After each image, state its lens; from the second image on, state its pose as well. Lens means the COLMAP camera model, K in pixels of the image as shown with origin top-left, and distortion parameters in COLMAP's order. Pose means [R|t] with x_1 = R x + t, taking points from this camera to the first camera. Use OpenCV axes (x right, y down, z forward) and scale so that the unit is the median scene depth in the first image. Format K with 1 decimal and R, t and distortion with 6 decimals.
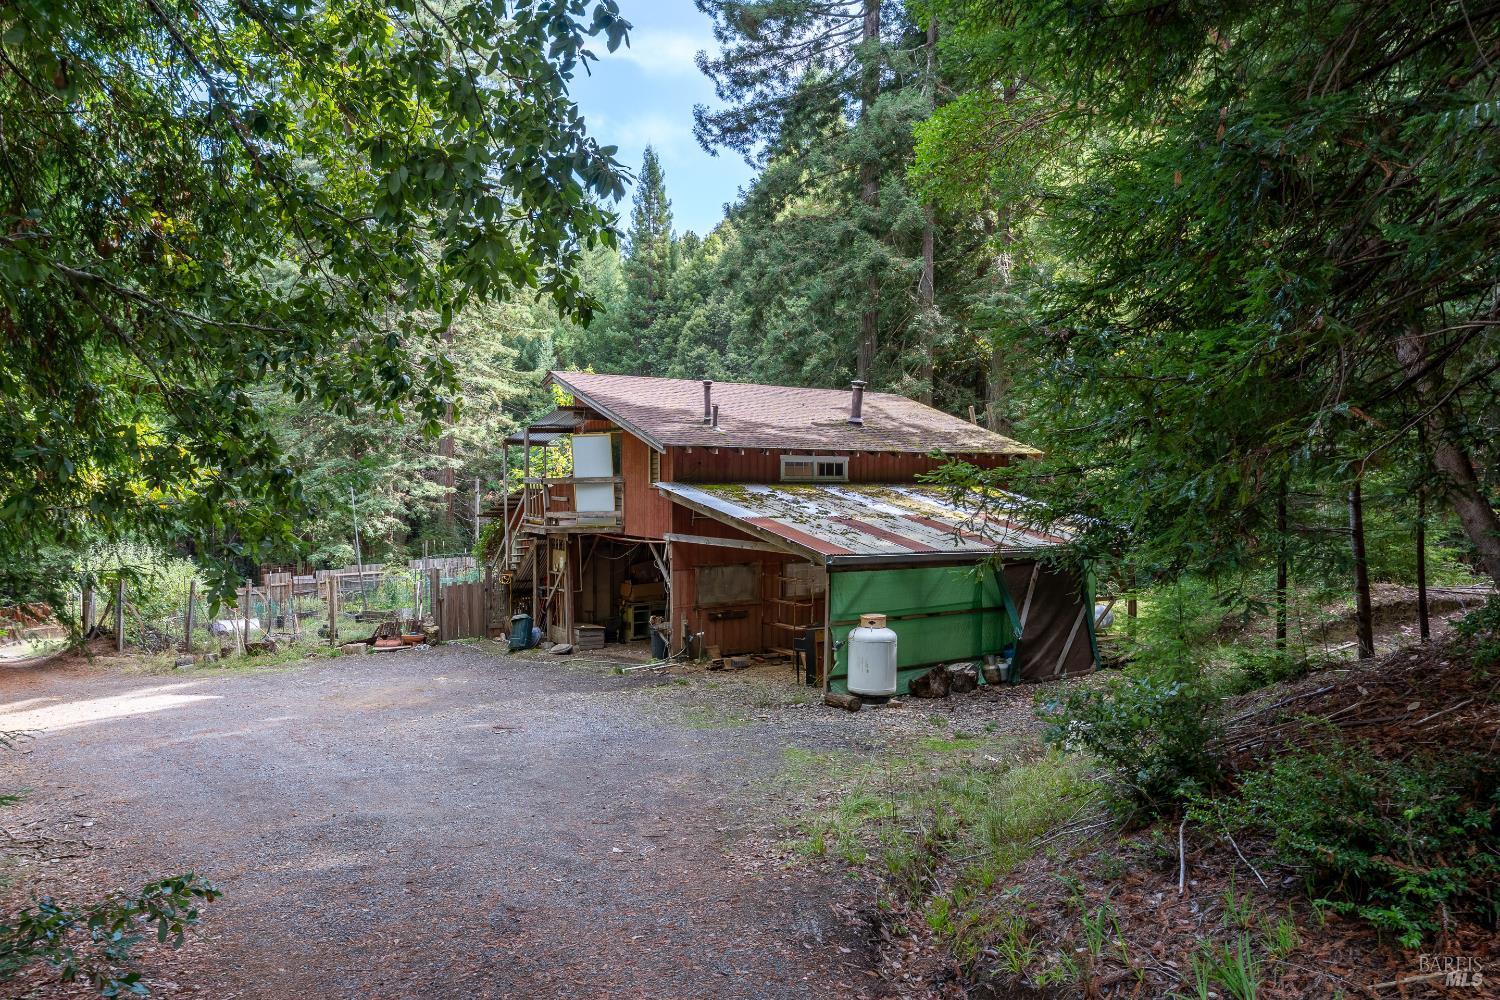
lens RADIAL K [[1066.8, 0, 747.9], [0, 1066.8, 498.4], [0, 0, 1]] dist [-0.036199, 0.000695]
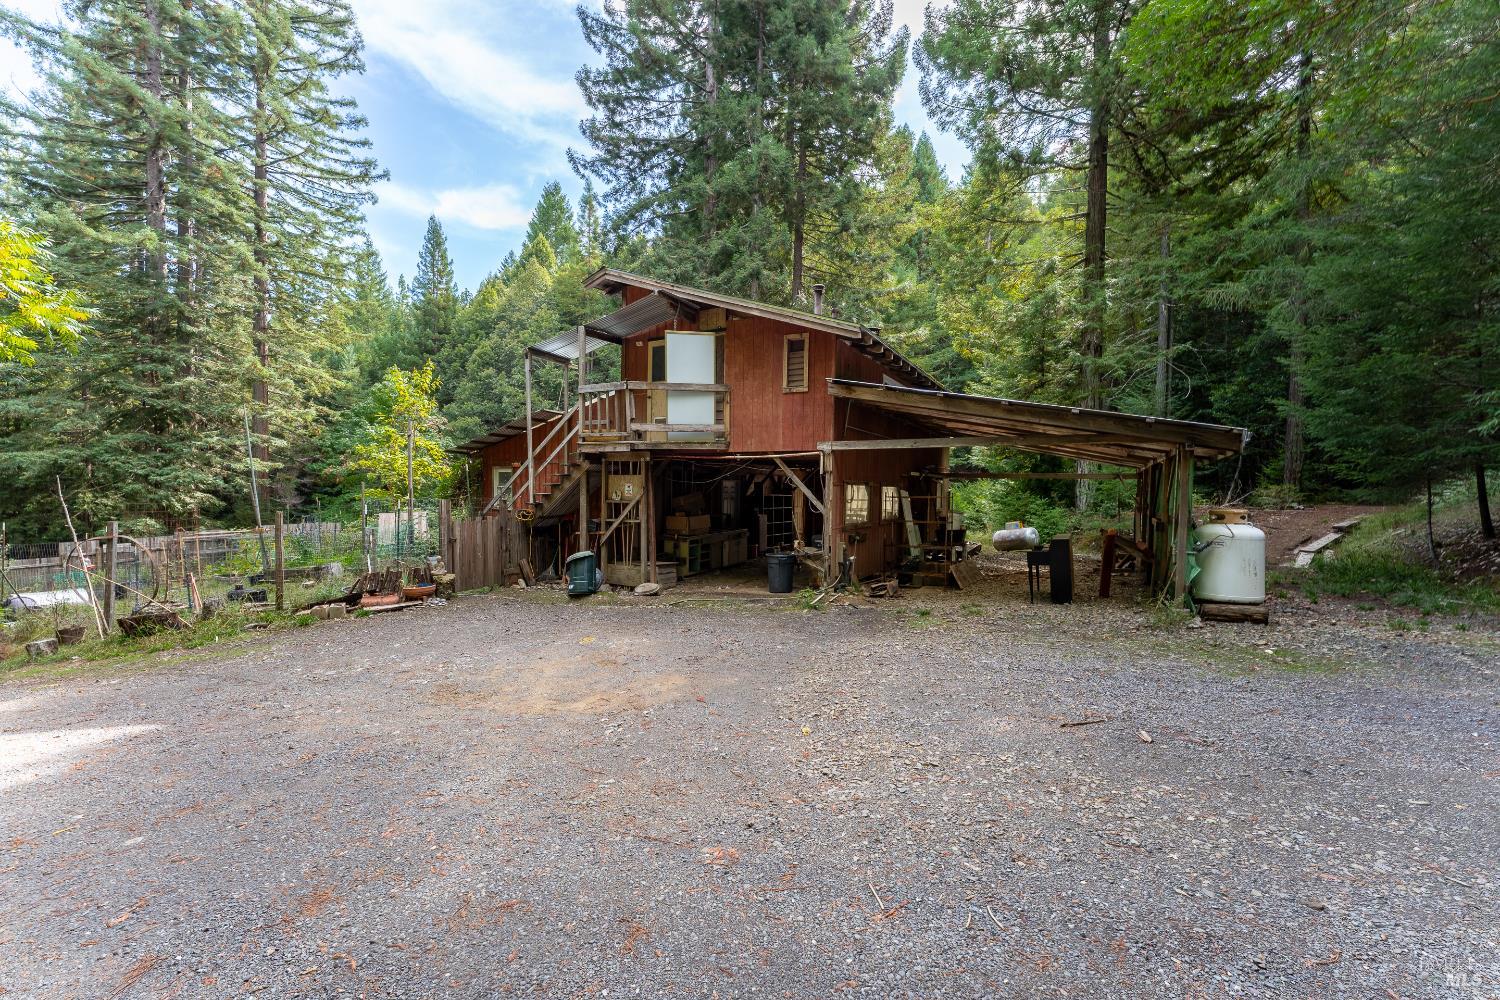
lens RADIAL K [[624.2, 0, 753.4], [0, 624.2, 501.3], [0, 0, 1]] dist [-0.013186, 0.002514]
pose [[0.889635, -0.000708, 0.456671, -0.300463], [0.002950, 0.999987, -0.004196, 0.069368], [-0.456662, 0.005080, 0.889626, 0.492494]]
